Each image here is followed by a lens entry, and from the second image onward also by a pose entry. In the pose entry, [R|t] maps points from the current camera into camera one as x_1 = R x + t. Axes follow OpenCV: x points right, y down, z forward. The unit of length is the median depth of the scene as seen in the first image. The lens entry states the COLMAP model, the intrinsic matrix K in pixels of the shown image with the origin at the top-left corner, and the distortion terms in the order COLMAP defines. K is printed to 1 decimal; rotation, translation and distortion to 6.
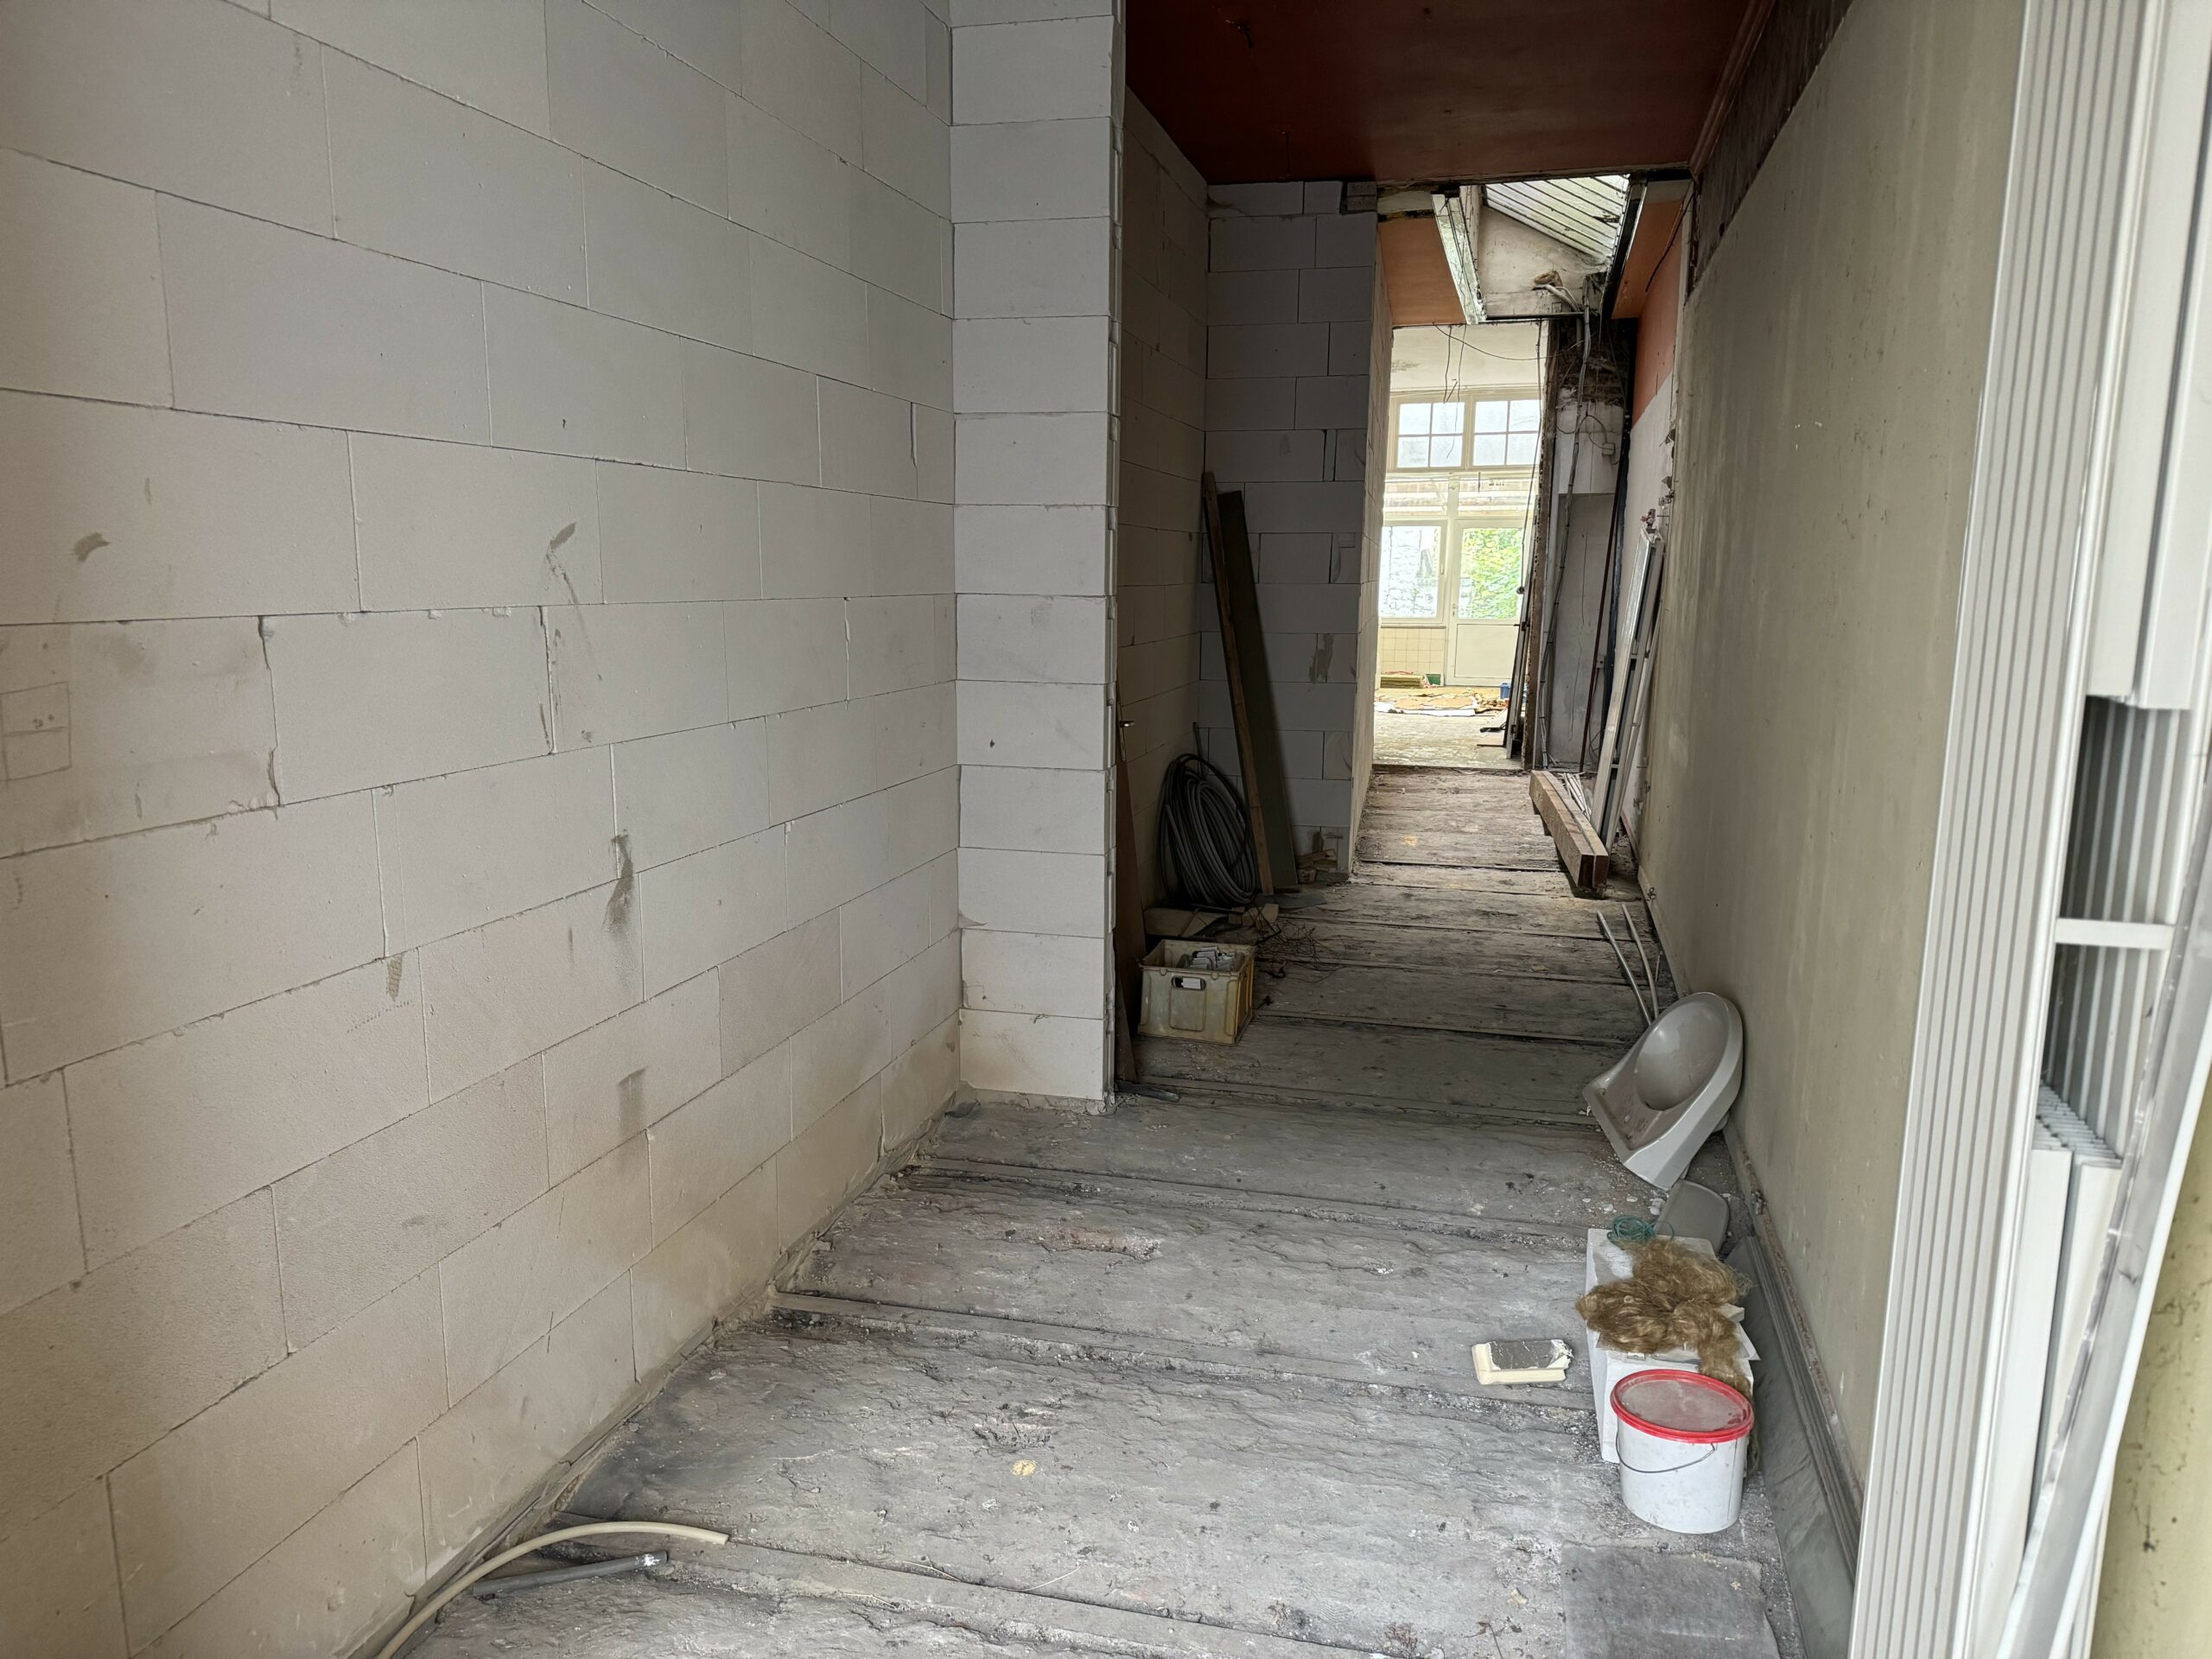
lens RADIAL K [[1529.6, 0, 1106.5], [0, 1529.6, 831.6], [0, 0, 1]] dist [0.004614, -0.032639]
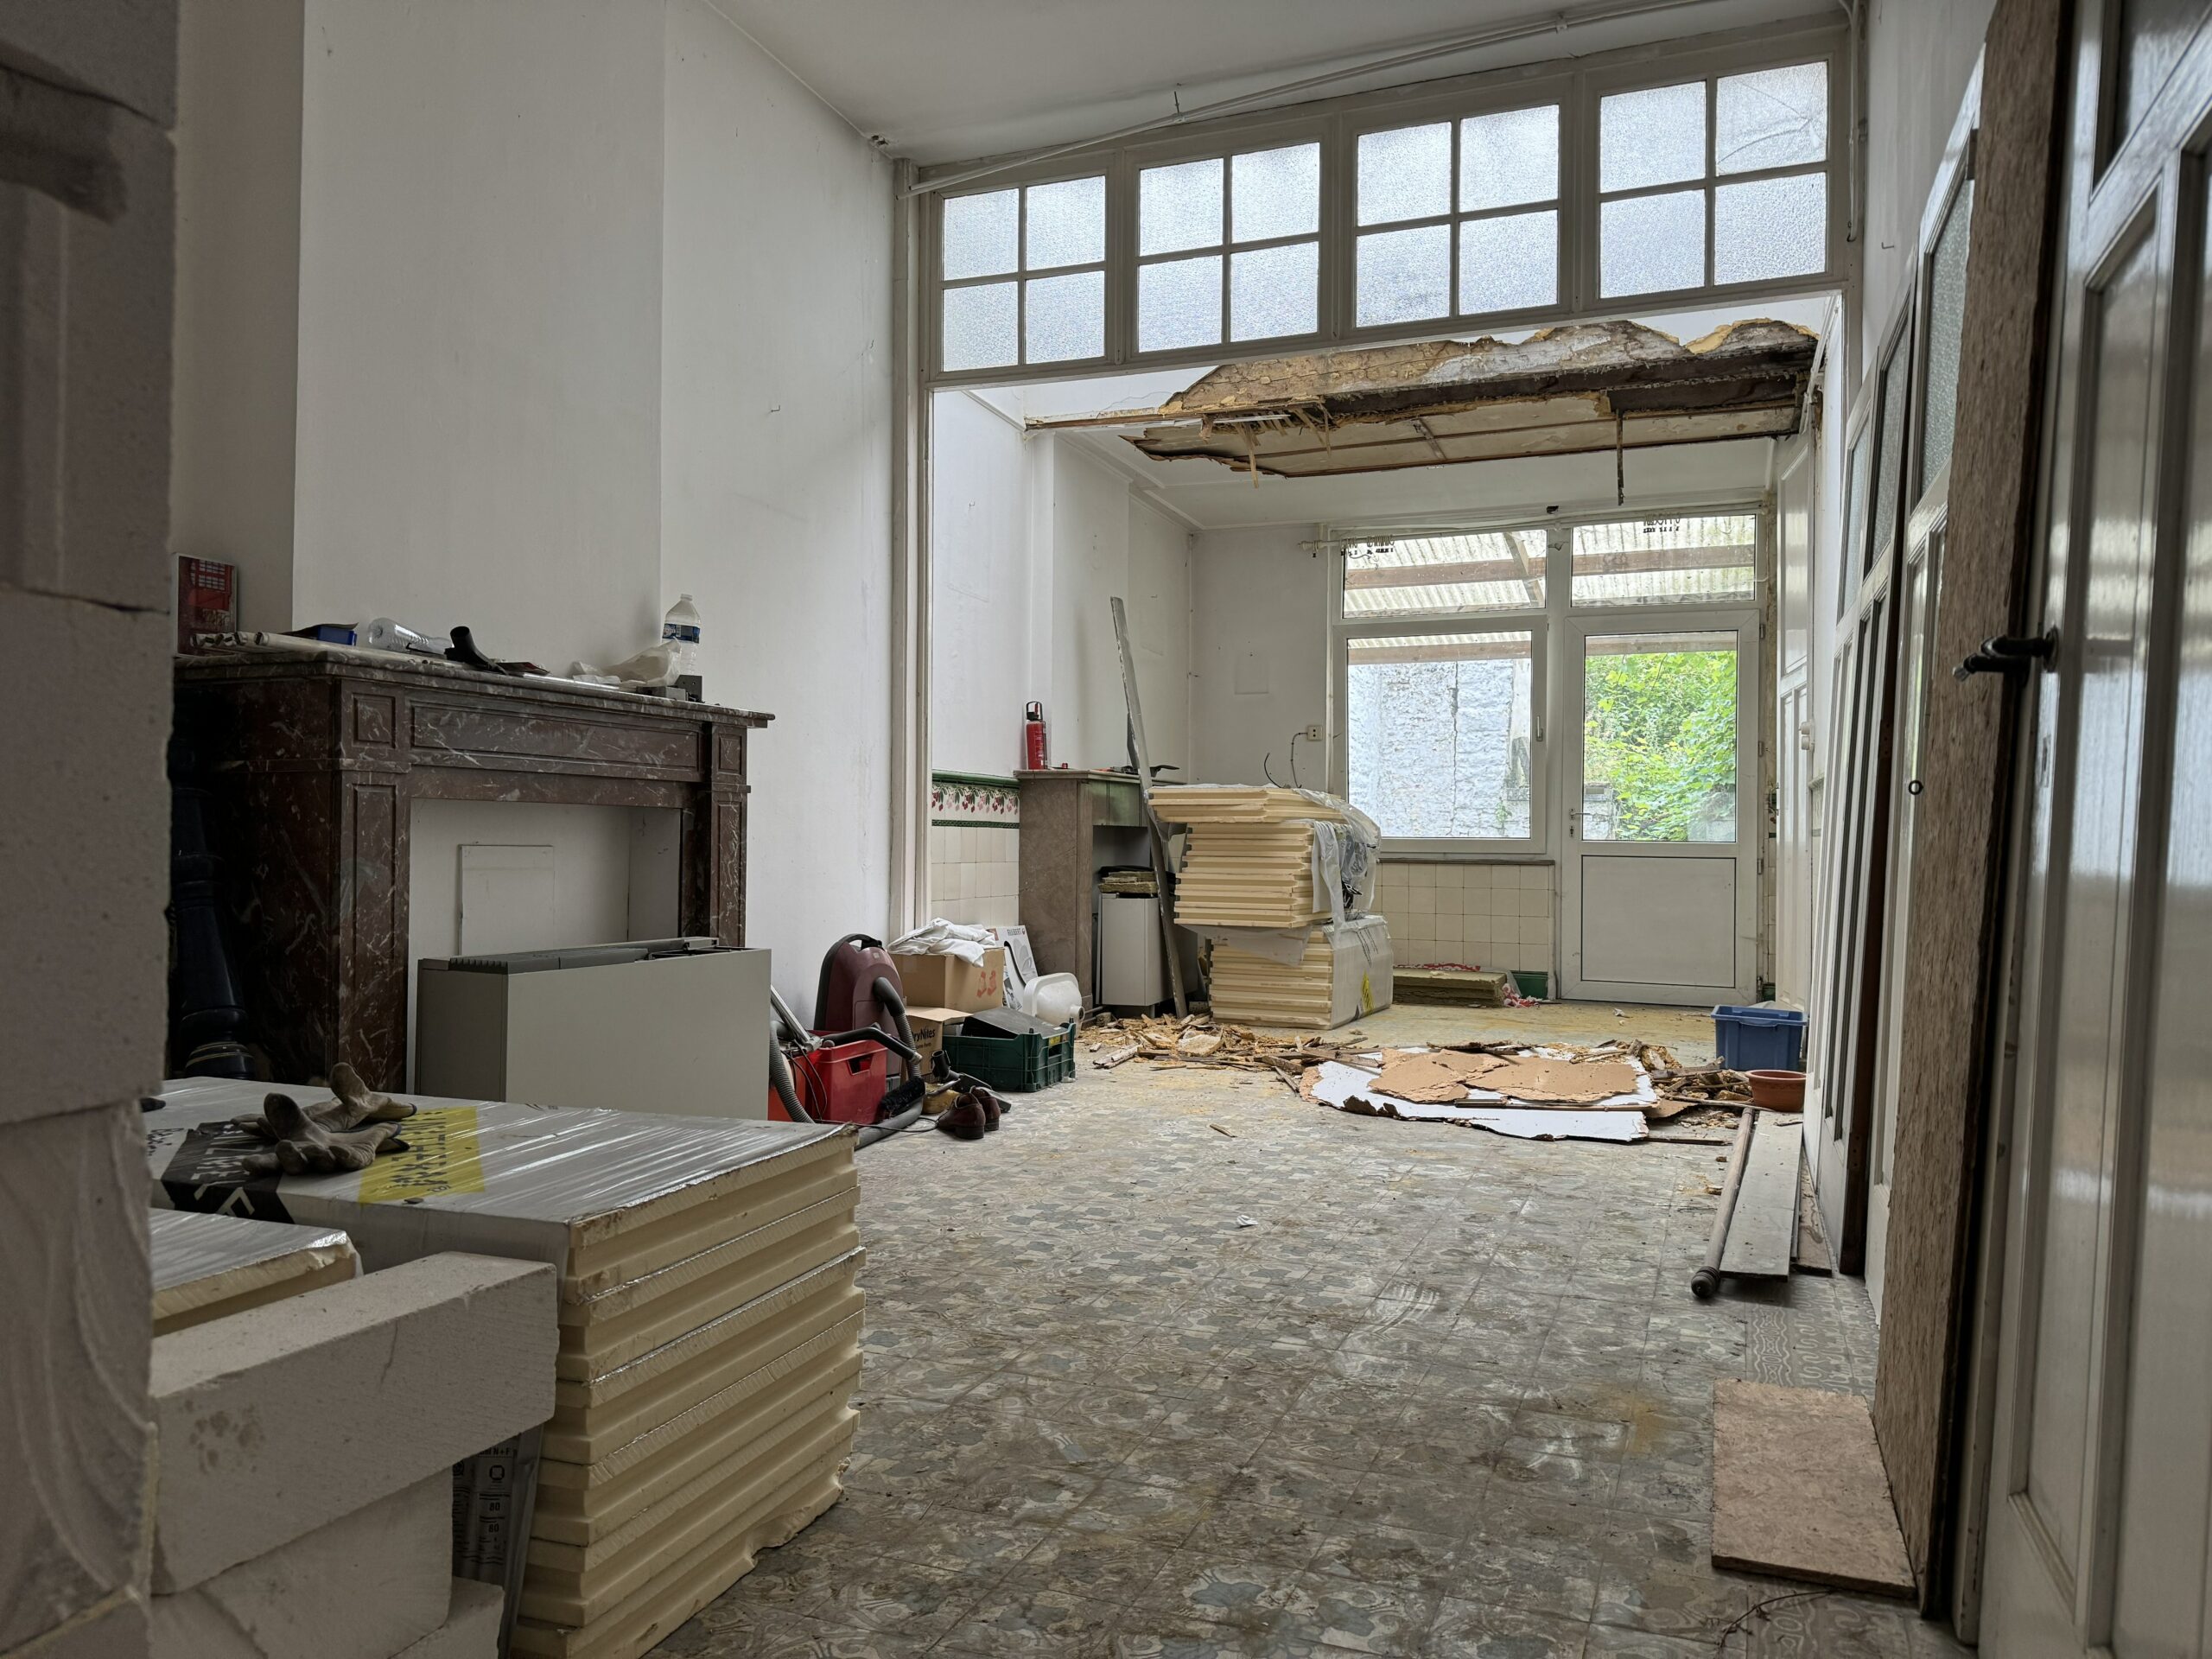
lens RADIAL K [[1529.6, 0, 1103.1], [0, 1529.6, 831.4], [0, 0, 1]] dist [0.004614, -0.032639]
pose [[0.996139, -0.001910, -0.087768, 0.147399], [-0.014056, 0.983395, -0.180935, -0.069306], [0.086656, 0.181470, 0.979571, 0.626592]]
